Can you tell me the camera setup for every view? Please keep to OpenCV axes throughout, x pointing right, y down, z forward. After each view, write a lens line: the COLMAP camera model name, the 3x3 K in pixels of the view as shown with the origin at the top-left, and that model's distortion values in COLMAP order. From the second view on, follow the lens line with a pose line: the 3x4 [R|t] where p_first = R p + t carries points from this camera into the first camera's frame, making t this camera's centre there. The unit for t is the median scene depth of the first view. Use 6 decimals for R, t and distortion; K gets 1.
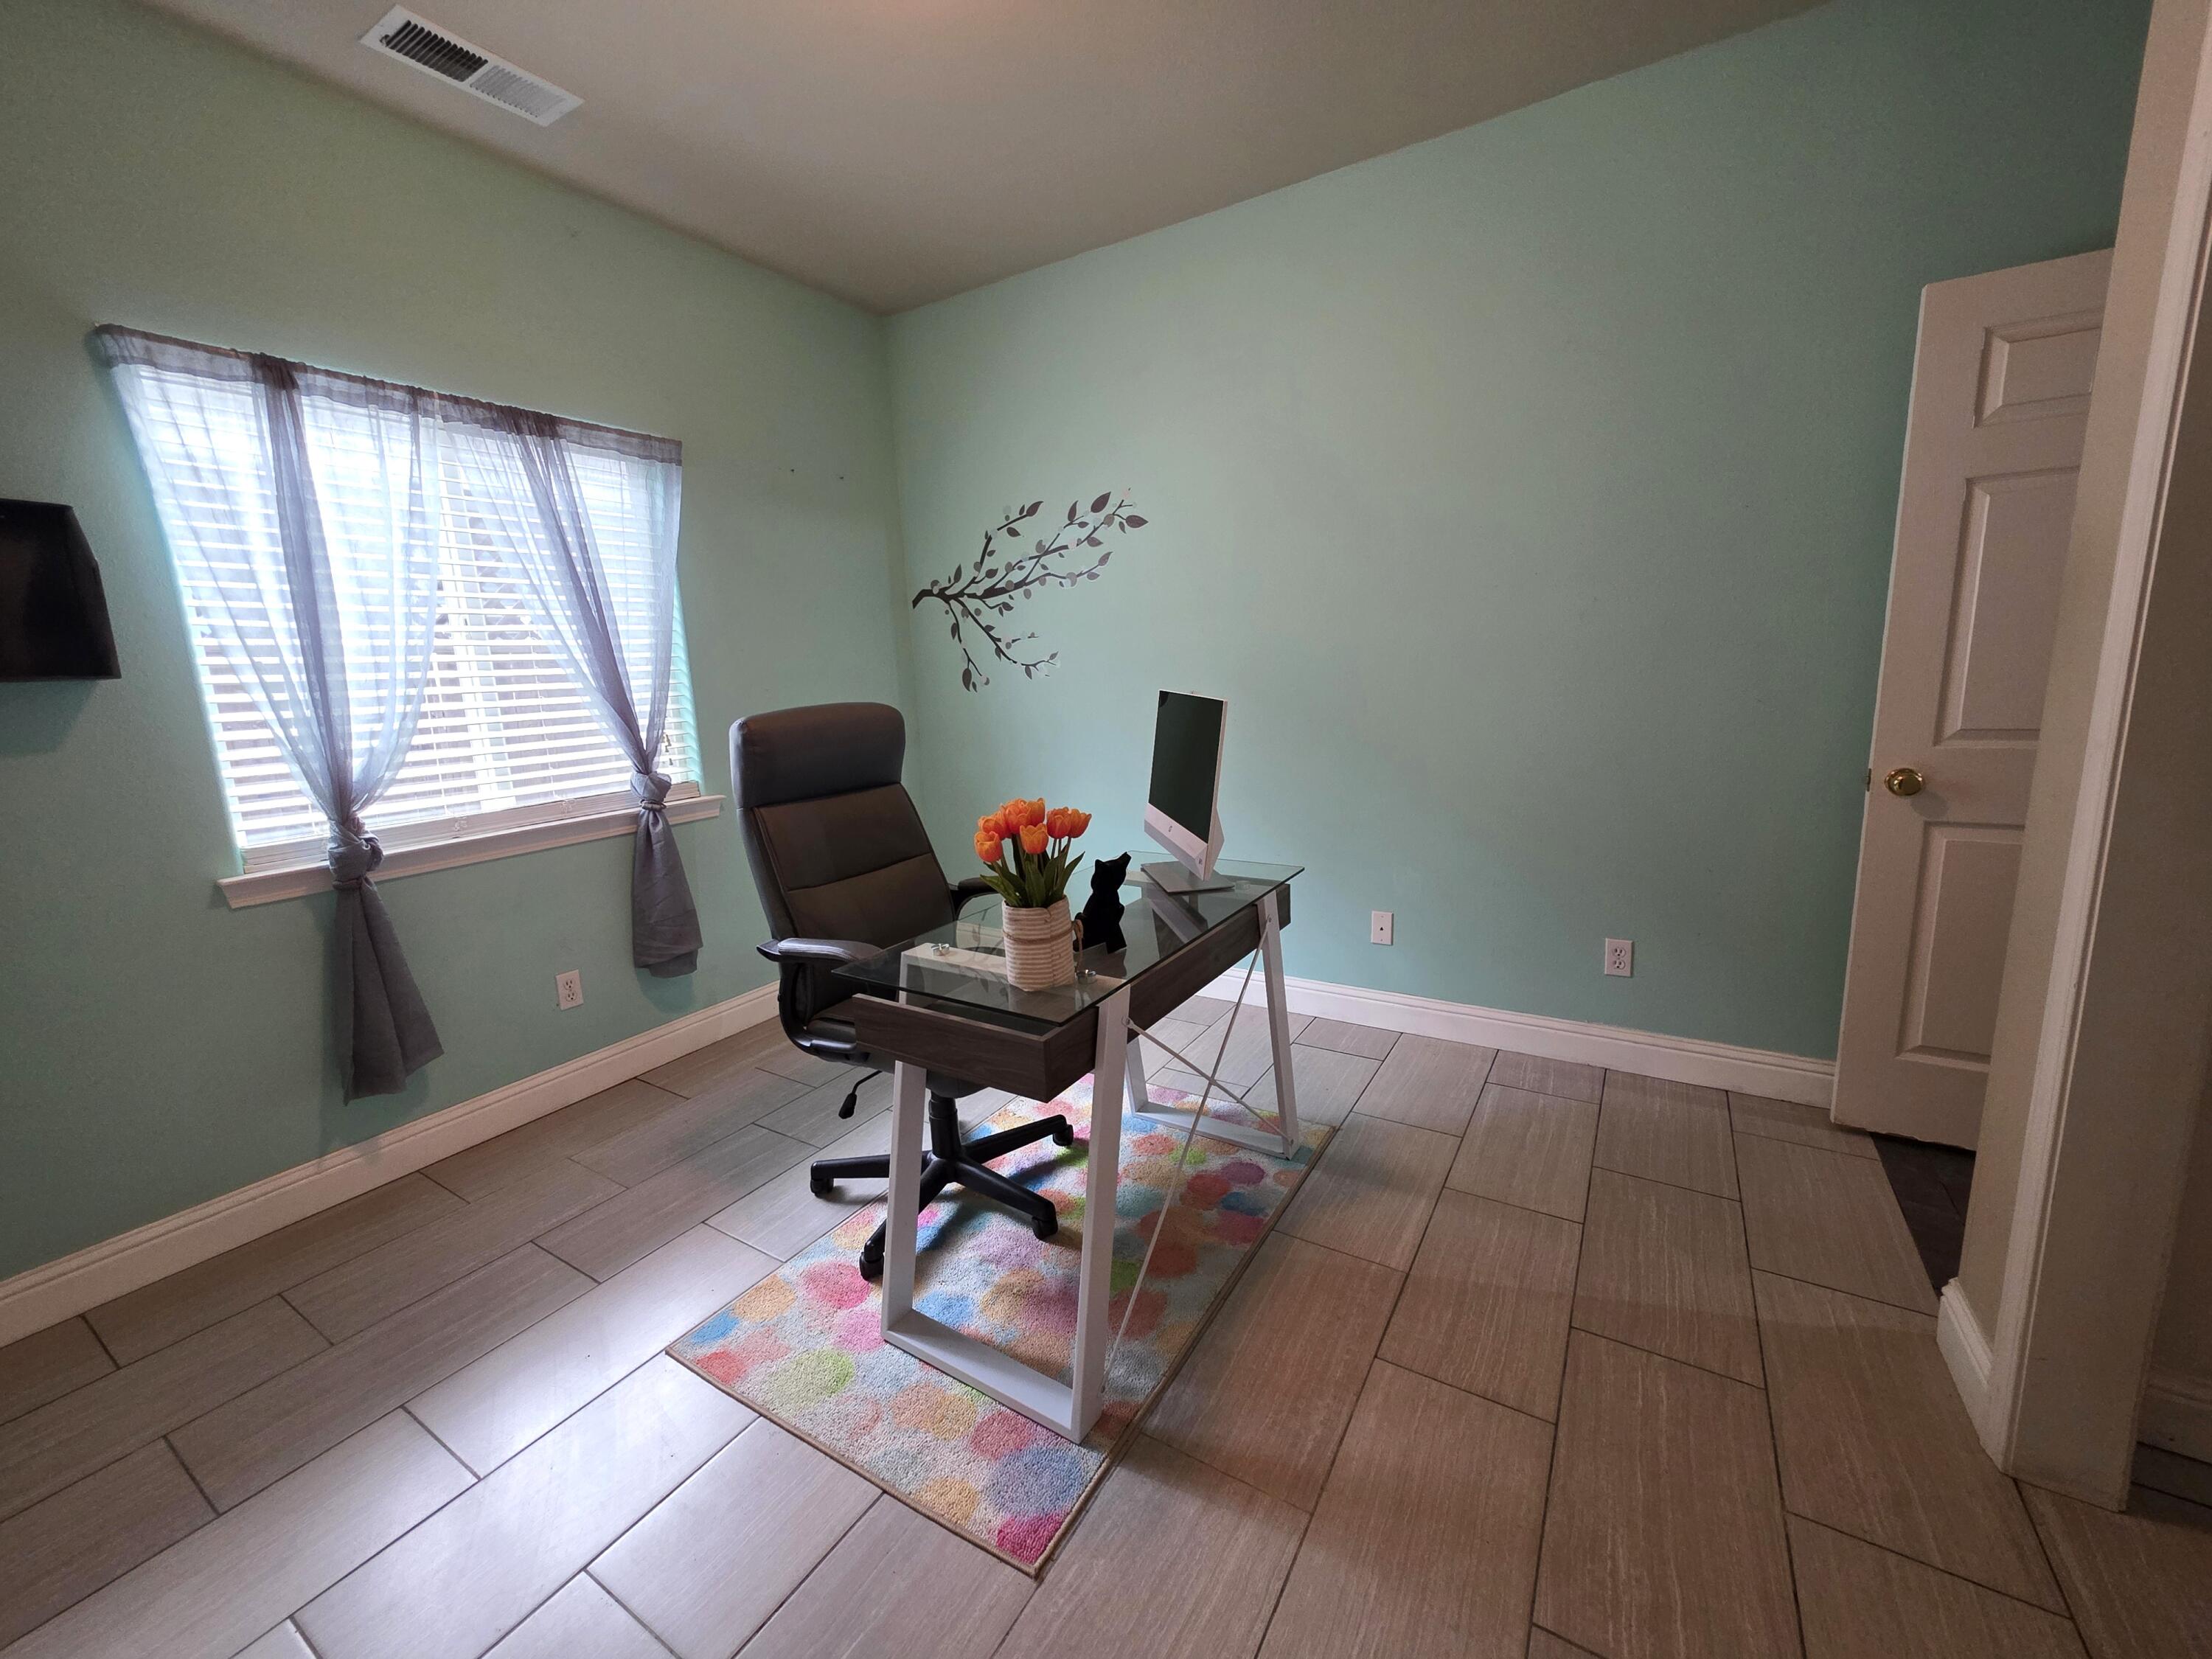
lens RADIAL K [[881.1, 0, 1108.2], [0, 881.1, 817.1], [0, 0, 1]] dist [0.001069, 0.000830]
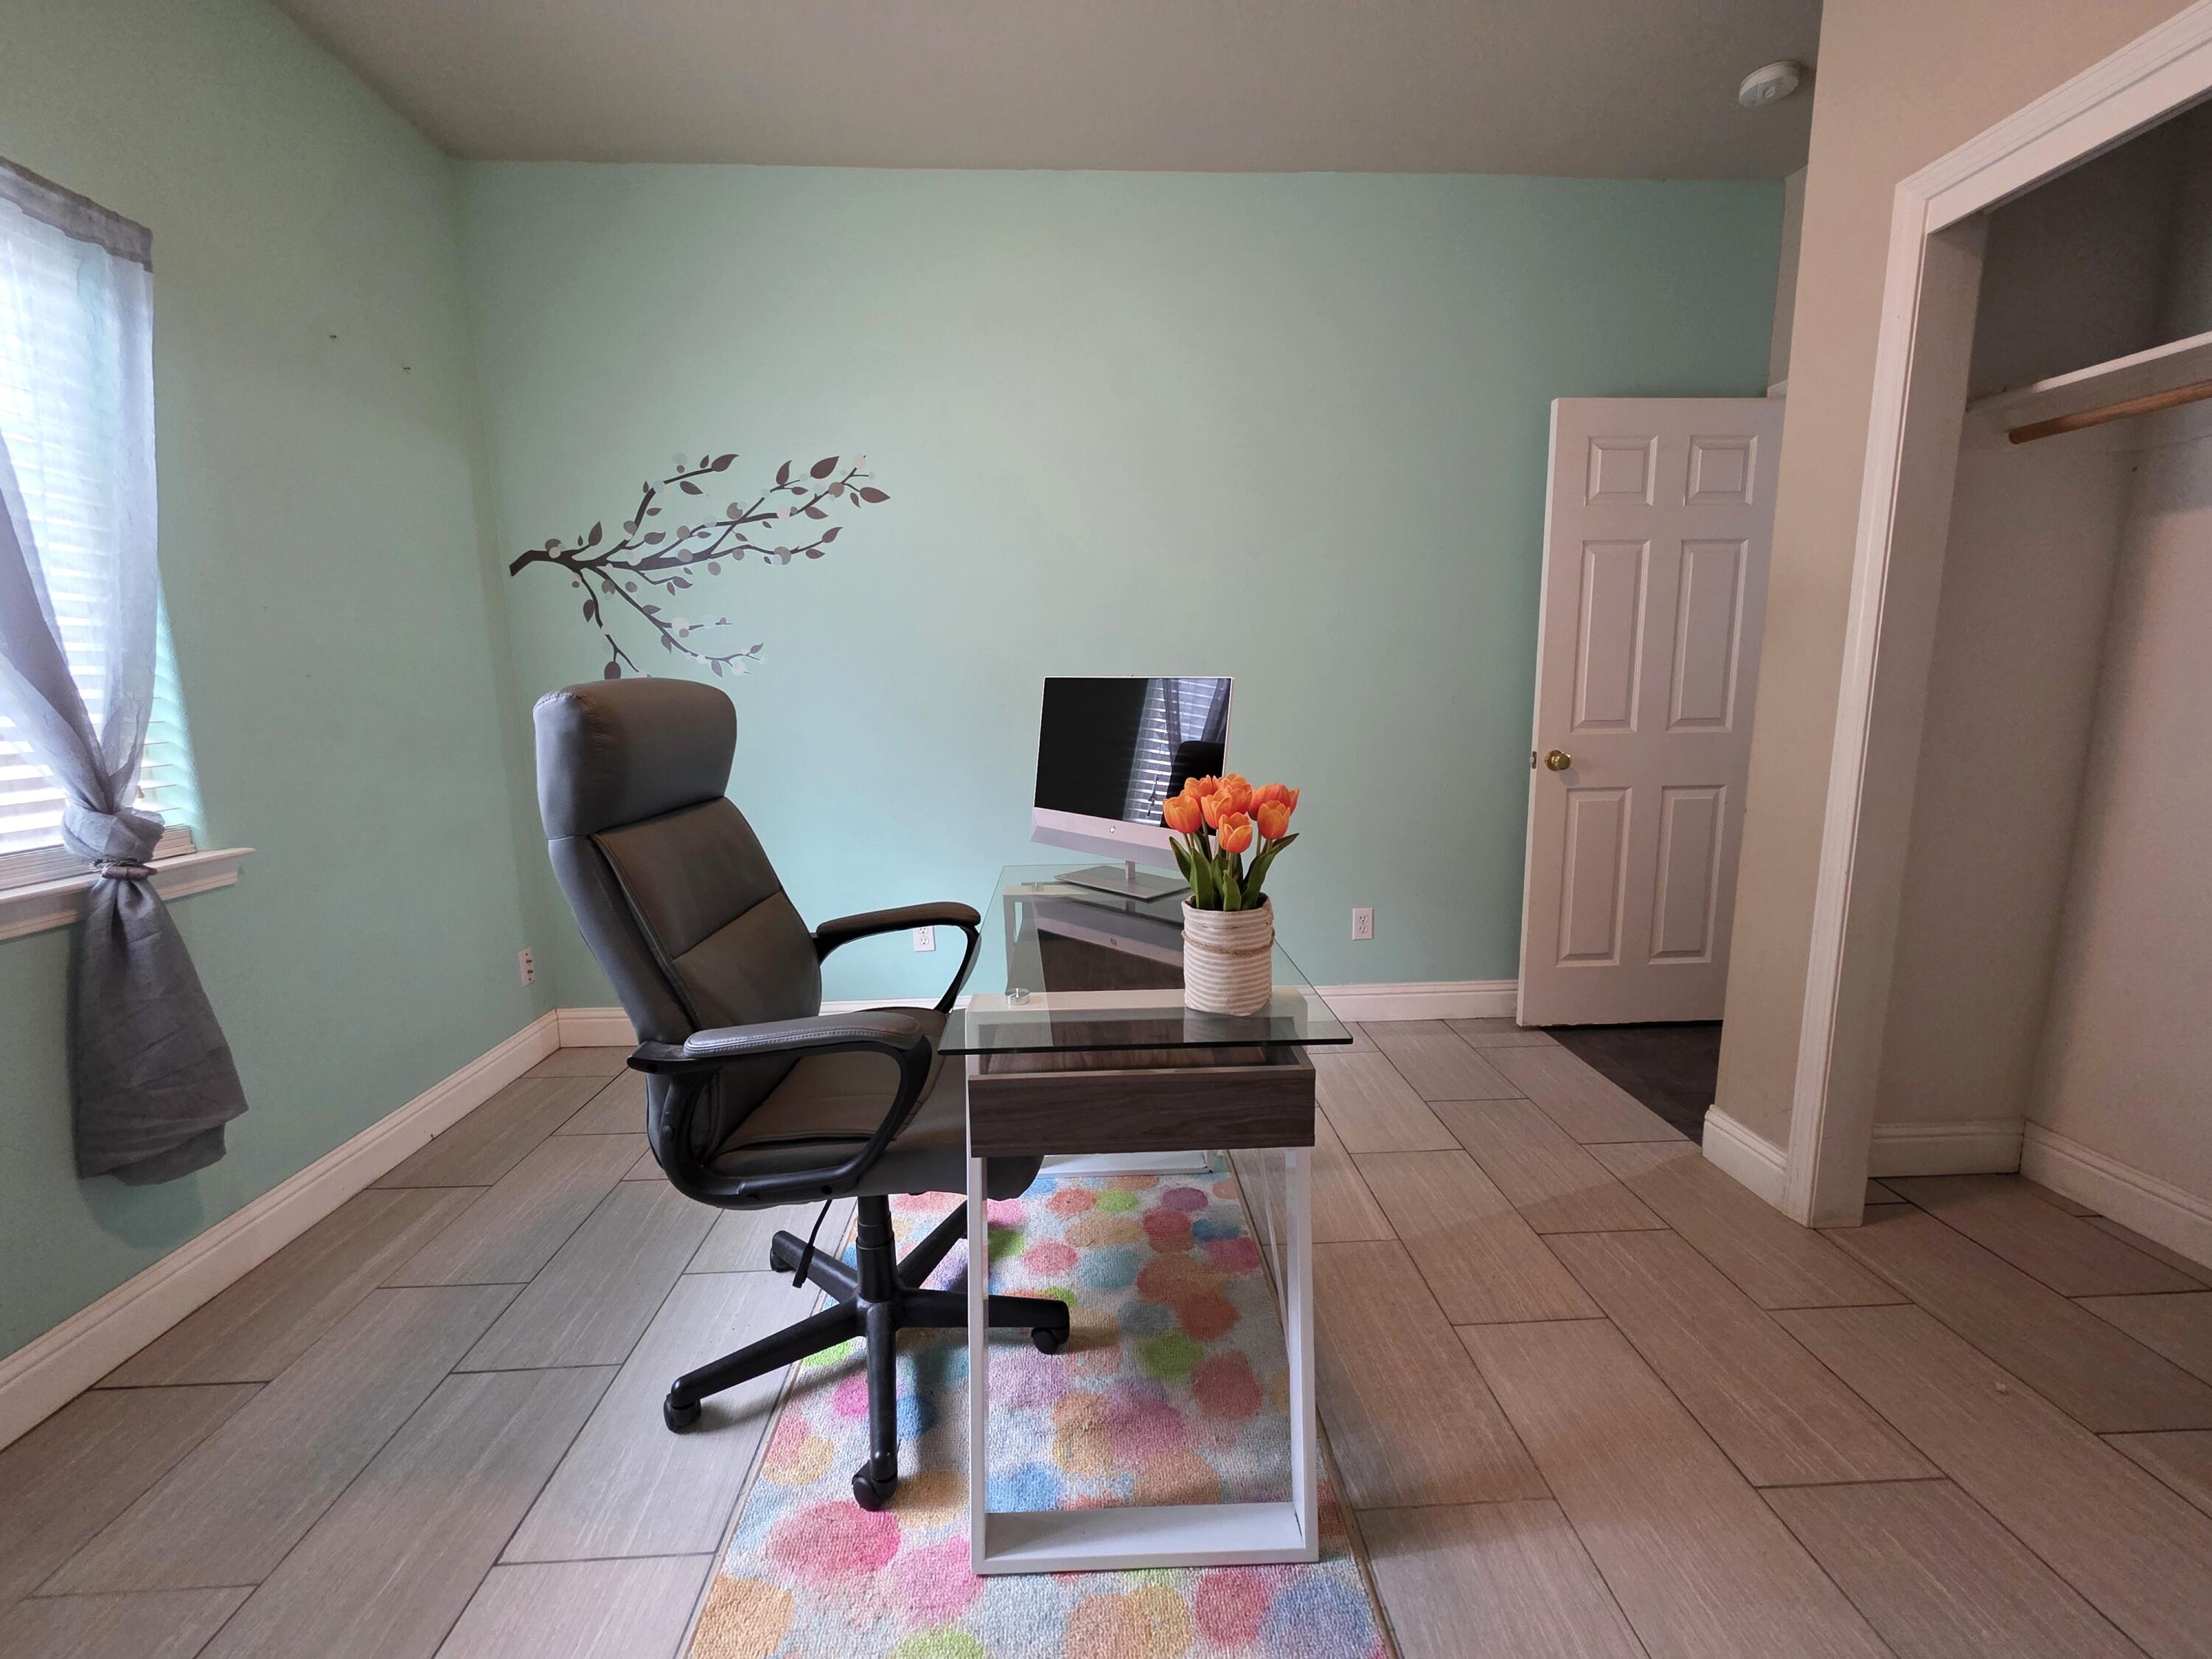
lens RADIAL K [[881.1, 0, 1108.2], [0, 881.1, 817.1], [0, 0, 1]] dist [0.001069, 0.000830]
pose [[0.824484, -0.055877, 0.563120, -0.322062], [0.079244, 0.996708, -0.017123, 0.011846], [-0.560310, 0.058741, 0.826198, 0.205458]]
